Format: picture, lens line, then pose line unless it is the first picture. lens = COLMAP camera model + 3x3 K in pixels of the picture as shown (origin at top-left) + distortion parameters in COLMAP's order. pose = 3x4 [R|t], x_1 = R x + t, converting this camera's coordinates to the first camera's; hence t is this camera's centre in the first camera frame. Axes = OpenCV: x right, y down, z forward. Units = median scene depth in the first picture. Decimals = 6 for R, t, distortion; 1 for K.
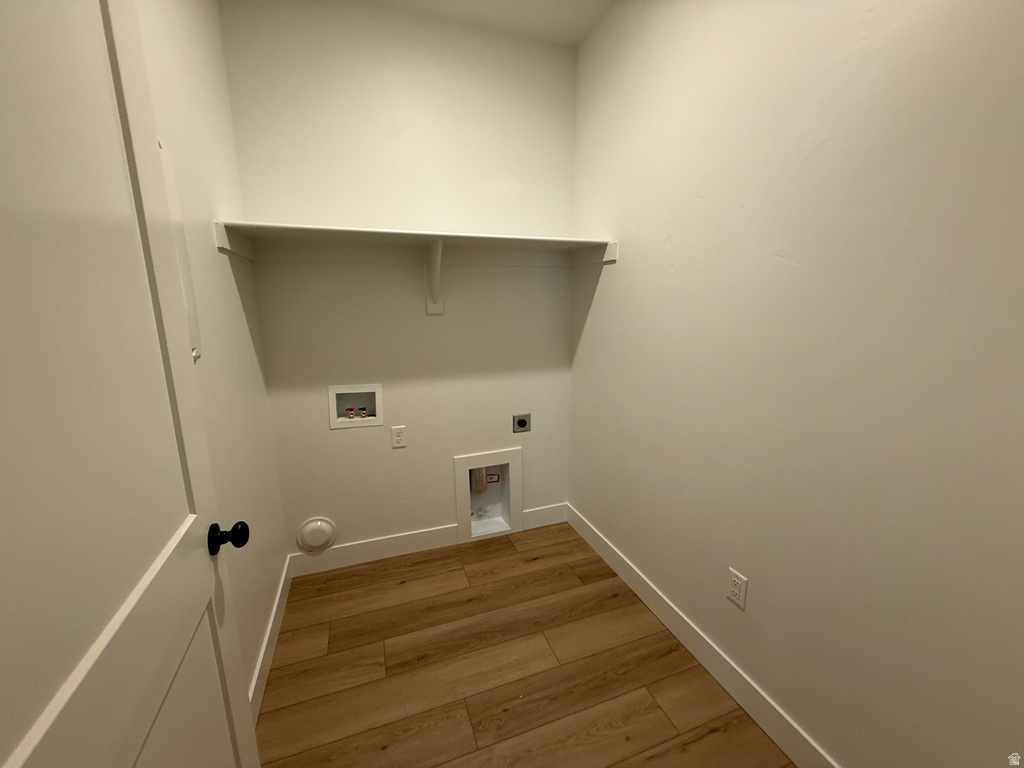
lens RADIAL K [[408.2, 0, 510.9], [0, 408.2, 383.8], [0, 0, 1]] dist [-0.000429, 0.000347]
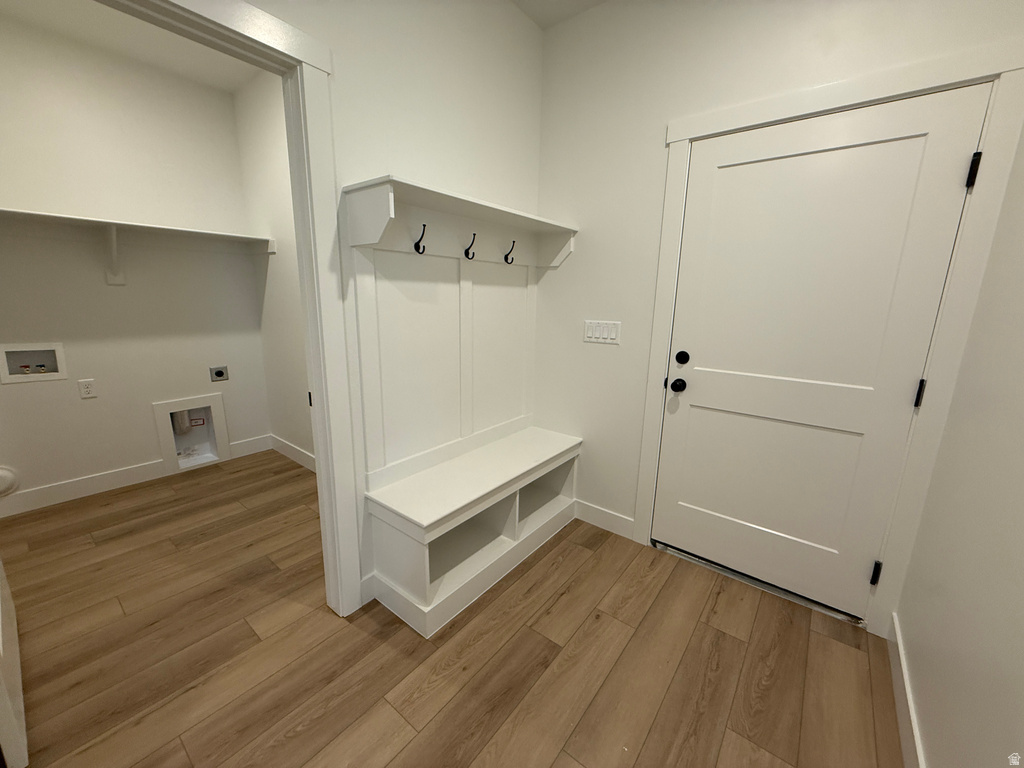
lens RADIAL K [[408.2, 0, 512.2], [0, 408.2, 383.3], [0, 0, 1]] dist [-0.000429, 0.000347]
pose [[0.850464, -0.088641, 0.518511, 0.156262], [0.086713, 0.995839, 0.028015, 0.186357], [-0.518837, 0.021136, 0.854612, -0.637545]]
